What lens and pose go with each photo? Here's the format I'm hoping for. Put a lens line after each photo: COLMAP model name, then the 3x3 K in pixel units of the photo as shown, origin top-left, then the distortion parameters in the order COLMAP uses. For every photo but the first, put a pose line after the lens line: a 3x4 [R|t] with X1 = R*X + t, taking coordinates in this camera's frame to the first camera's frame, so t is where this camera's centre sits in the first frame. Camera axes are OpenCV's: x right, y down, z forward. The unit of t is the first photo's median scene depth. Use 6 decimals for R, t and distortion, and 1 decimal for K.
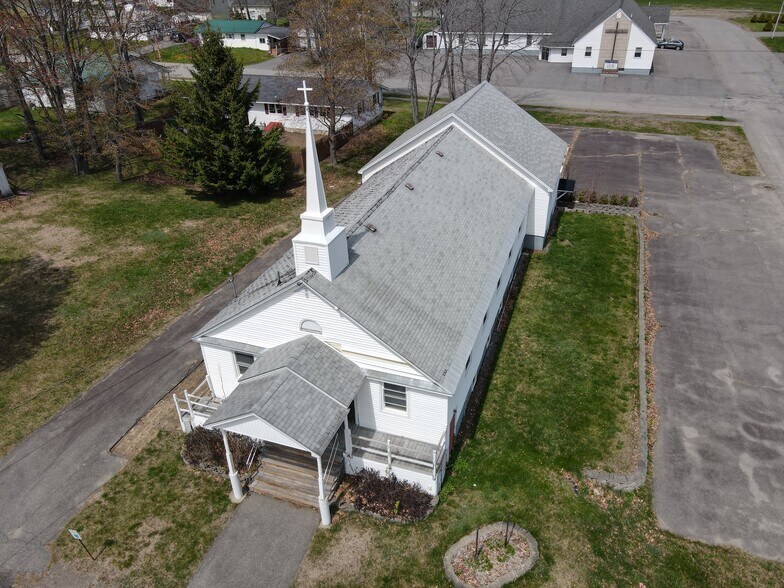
lens RADIAL K [[576.3, 0, 391.6], [0, 576.3, 289.2], [0, 0, 1]] dist [0.000729, 0.026047]
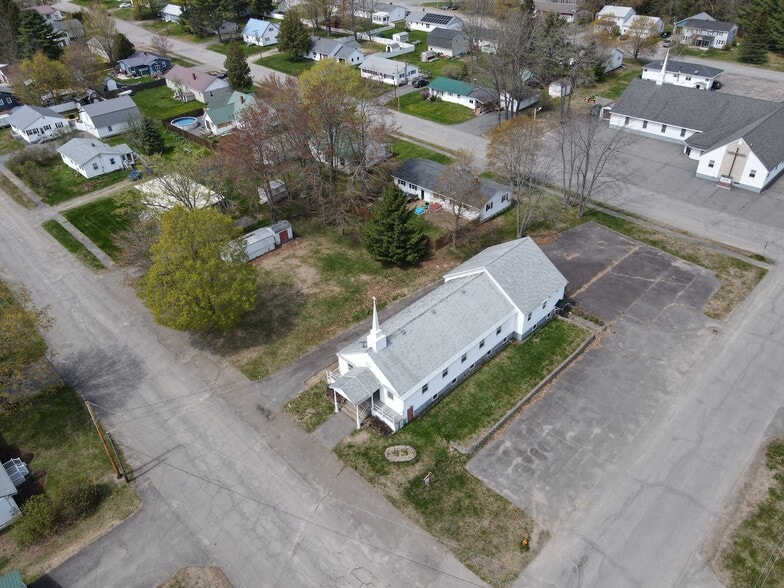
lens RADIAL K [[576.3, 0, 391.6], [0, 576.3, 289.2], [0, 0, 1]] dist [0.000729, 0.026047]
pose [[0.906817, 0.239598, -0.346807, 0.694789], [-0.207355, 0.969873, 0.127869, -0.549595], [0.366996, -0.044042, 0.929179, -1.307087]]
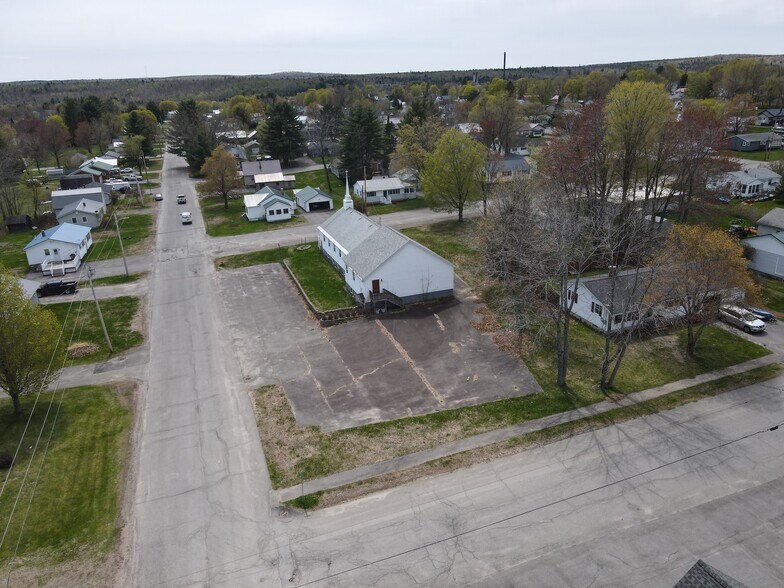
lens RADIAL K [[576.3, 0, 391.6], [0, 576.3, 289.2], [0, 0, 1]] dist [0.000729, 0.026047]
pose [[-0.765910, 0.269867, -0.583569, 1.982242], [-0.278048, 0.679357, 0.679090, -2.251278], [0.579716, 0.682383, -0.445290, 2.925159]]
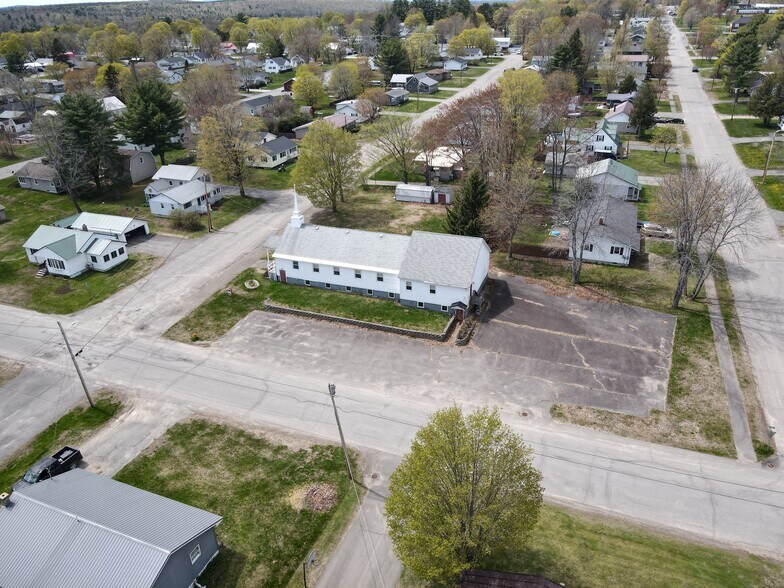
lens RADIAL K [[576.3, 0, 391.6], [0, 576.3, 289.2], [0, 0, 1]] dist [0.000729, 0.026047]
pose [[-0.022743, 0.467435, -0.883735, 2.930048], [-0.486795, 0.766917, 0.418174, -1.365705], [0.873220, 0.439708, 0.210103, 0.711862]]
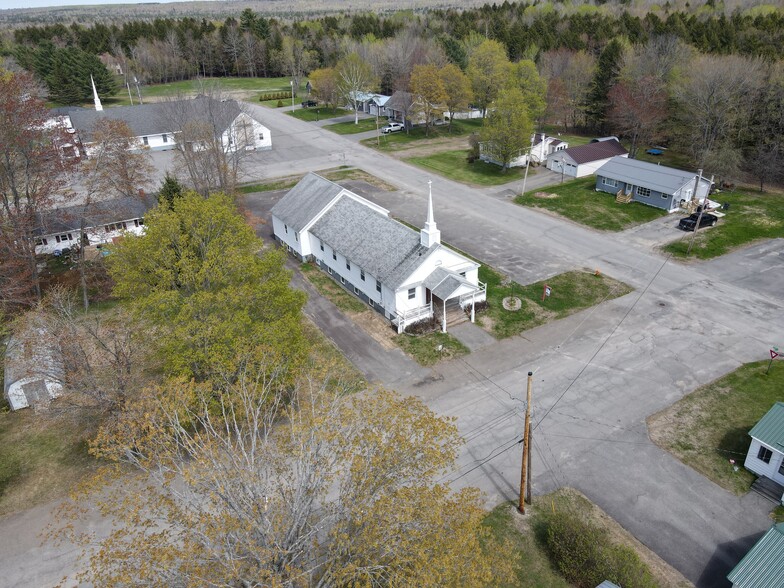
lens RADIAL K [[576.3, 0, 391.6], [0, 576.3, 289.2], [0, 0, 1]] dist [0.000729, 0.026047]
pose [[0.622435, -0.341954, 0.704019, -1.748090], [0.406355, 0.909963, 0.082719, -0.109182], [-0.668917, 0.234595, 0.705348, -0.599346]]
